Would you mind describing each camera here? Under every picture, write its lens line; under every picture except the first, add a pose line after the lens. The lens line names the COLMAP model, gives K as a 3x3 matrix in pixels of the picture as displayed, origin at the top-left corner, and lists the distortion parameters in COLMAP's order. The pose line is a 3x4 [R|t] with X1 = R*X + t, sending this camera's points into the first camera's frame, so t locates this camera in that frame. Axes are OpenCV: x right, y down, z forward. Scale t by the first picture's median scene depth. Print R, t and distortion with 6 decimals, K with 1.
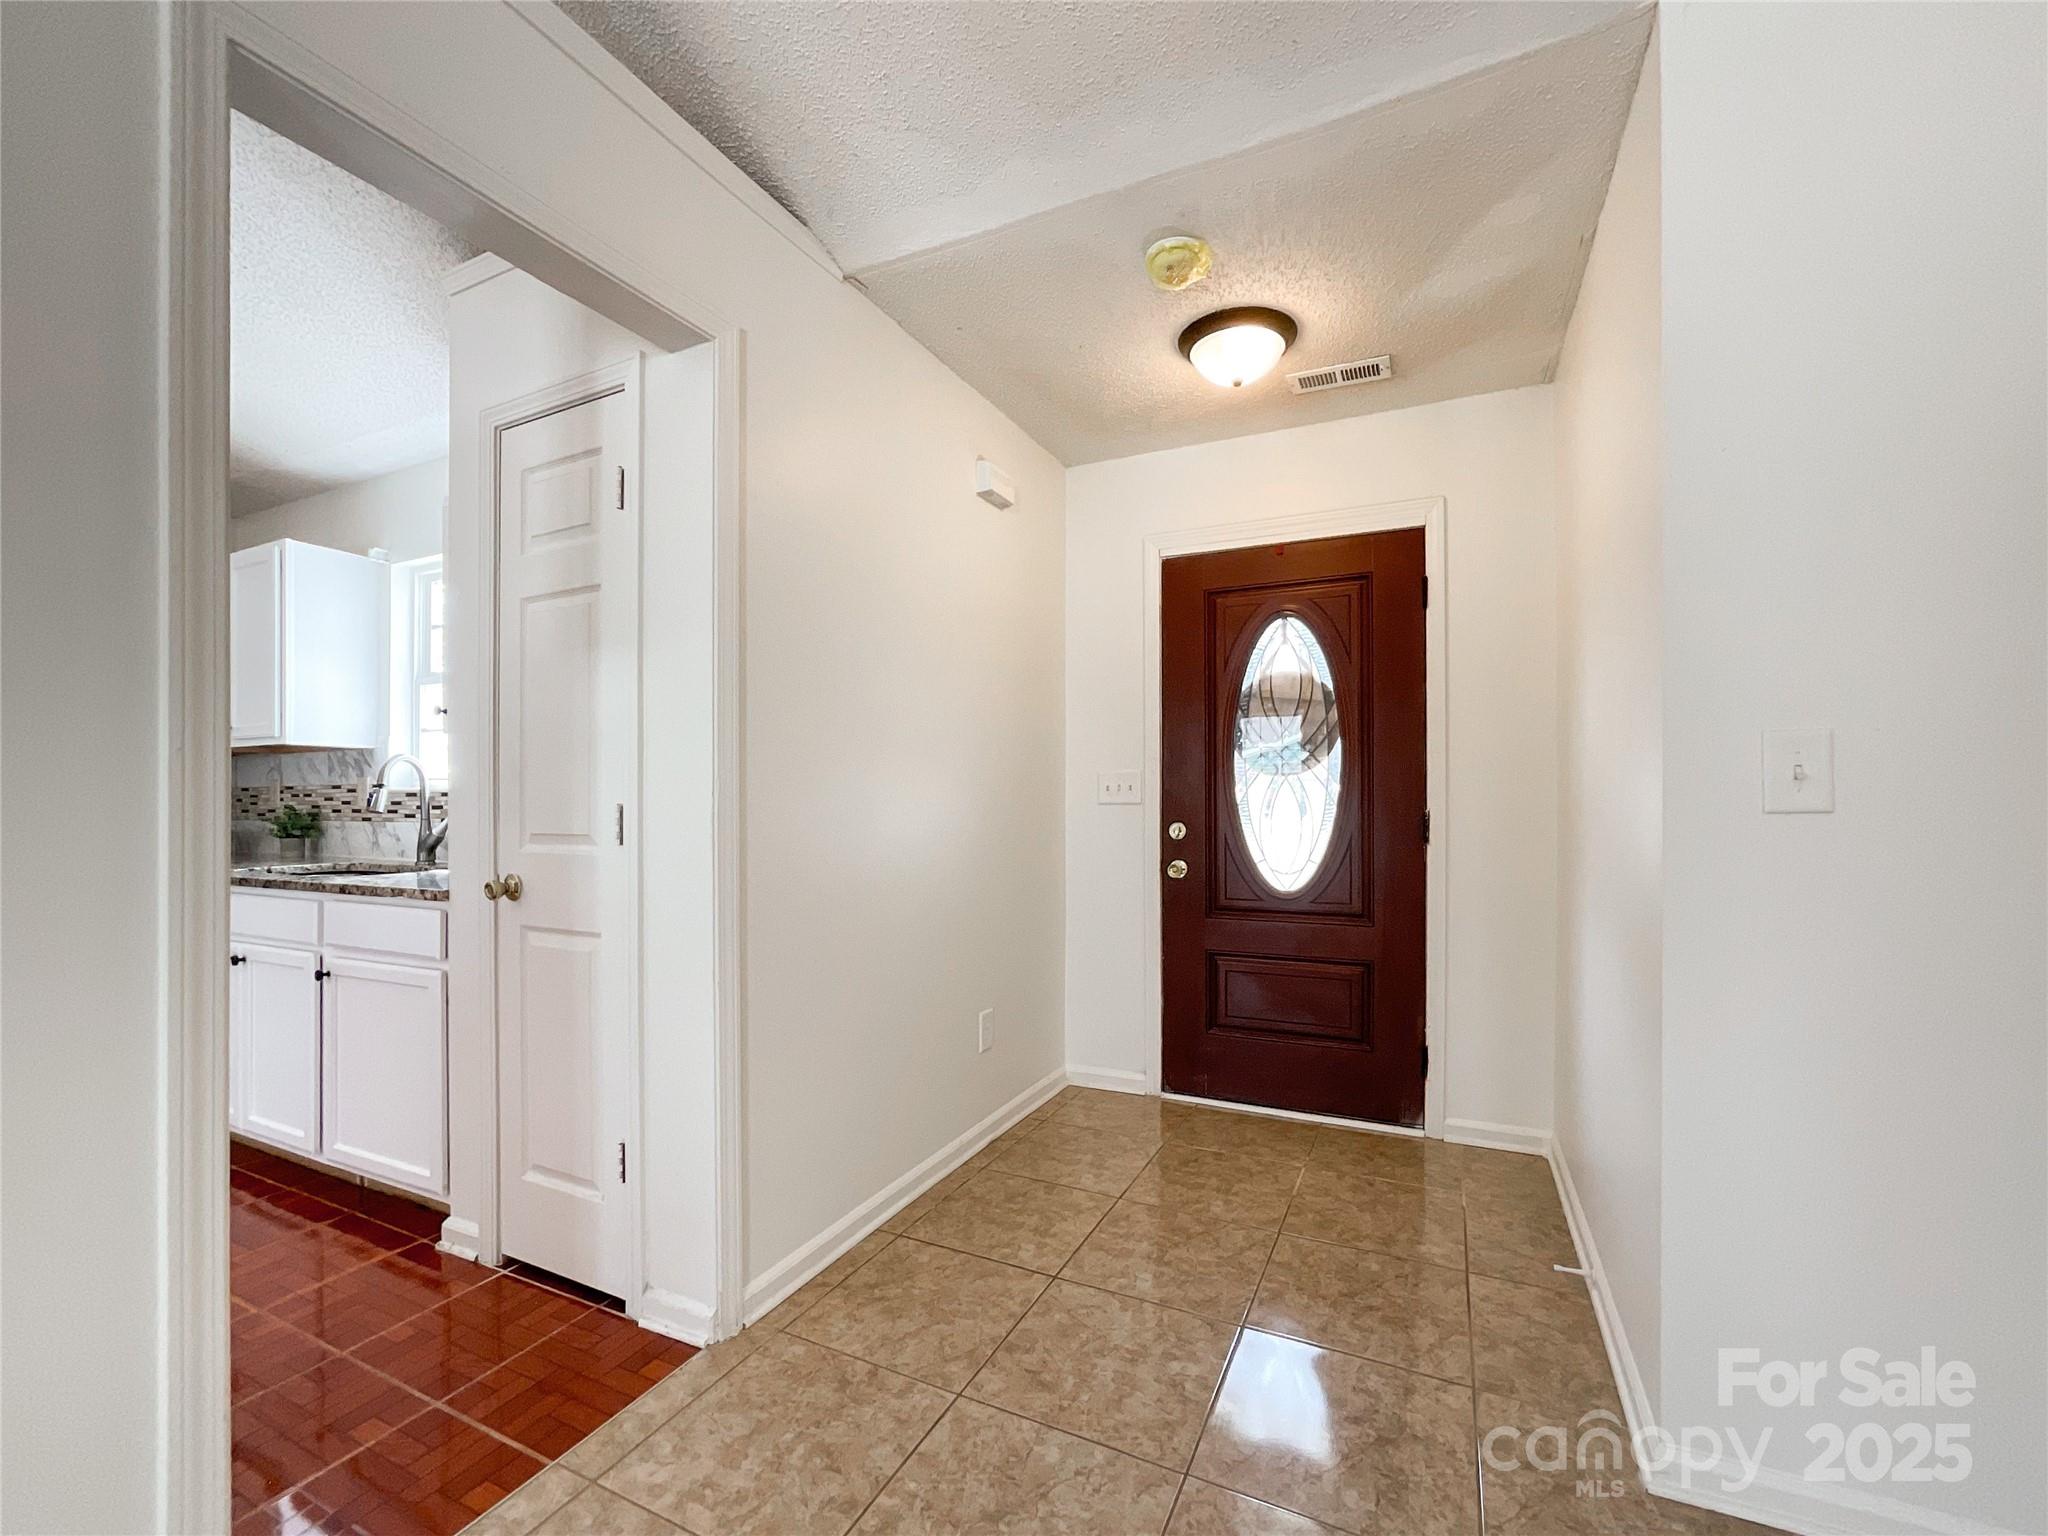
lens RADIAL K [[855.9, 0, 1032.2], [0, 855.9, 799.3], [0, 0, 1]] dist [-0.000865, 0.000105]
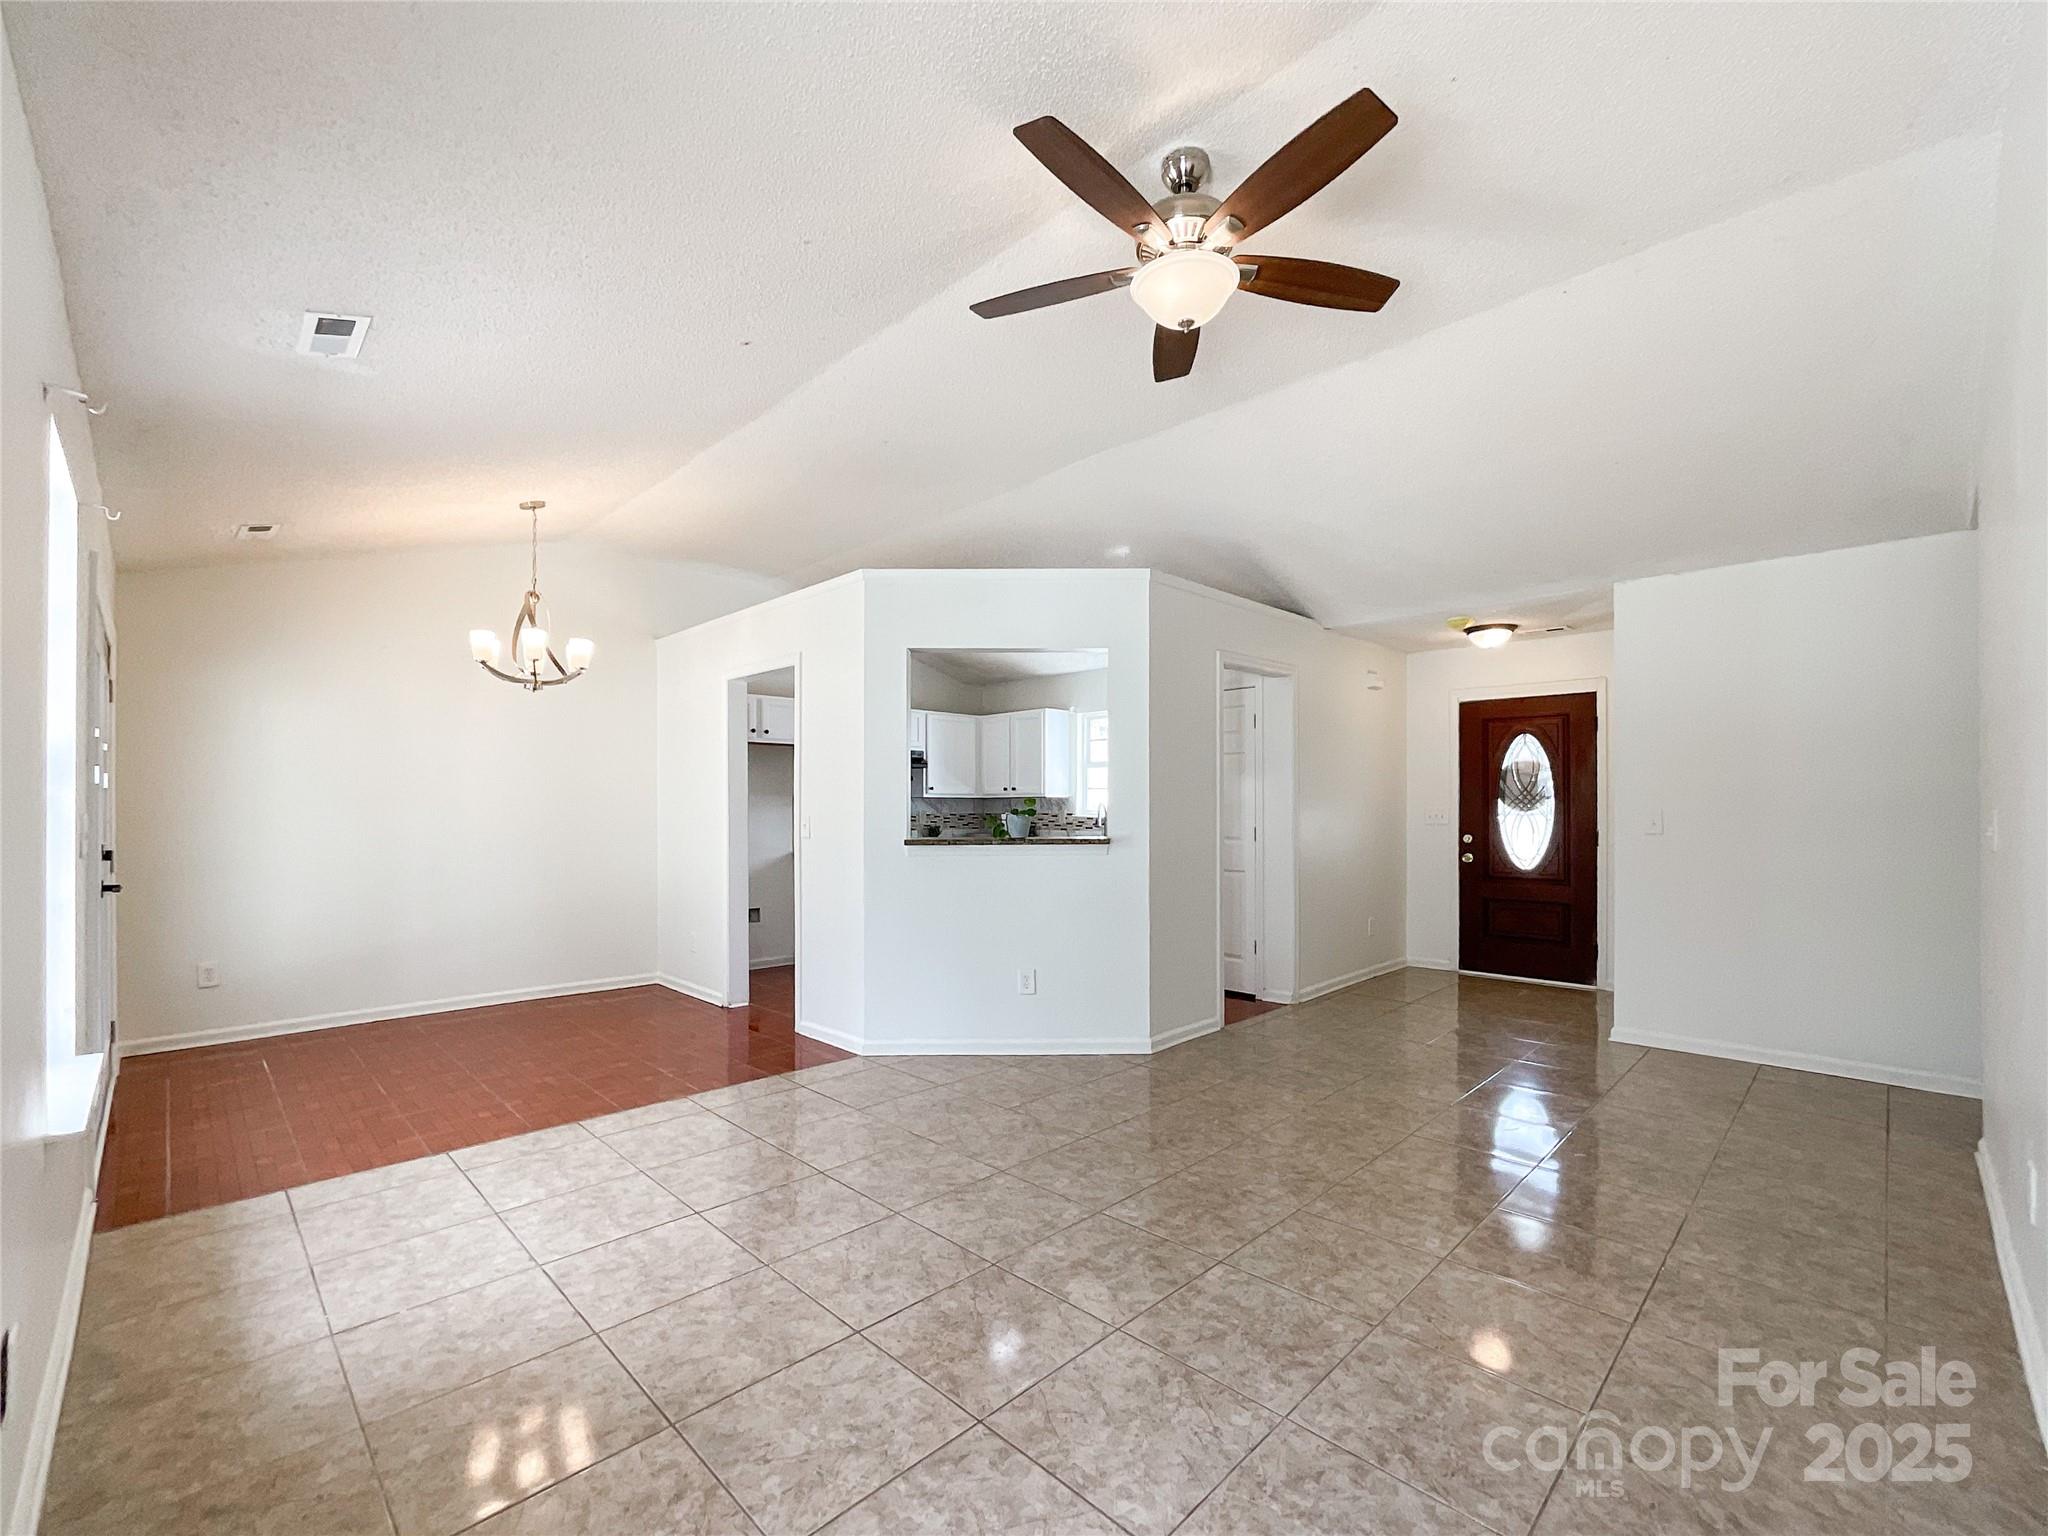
lens RADIAL K [[876.9, 0, 1044.8], [0, 876.9, 811.3], [0, 0, 1]] dist [-0.020354, 0.000341]
pose [[0.950499, 0.001354, -0.310724, -0.146839], [0.001003, 0.999972, 0.007423, -0.046280], [0.310725, -0.007367, 0.950471, -1.342871]]
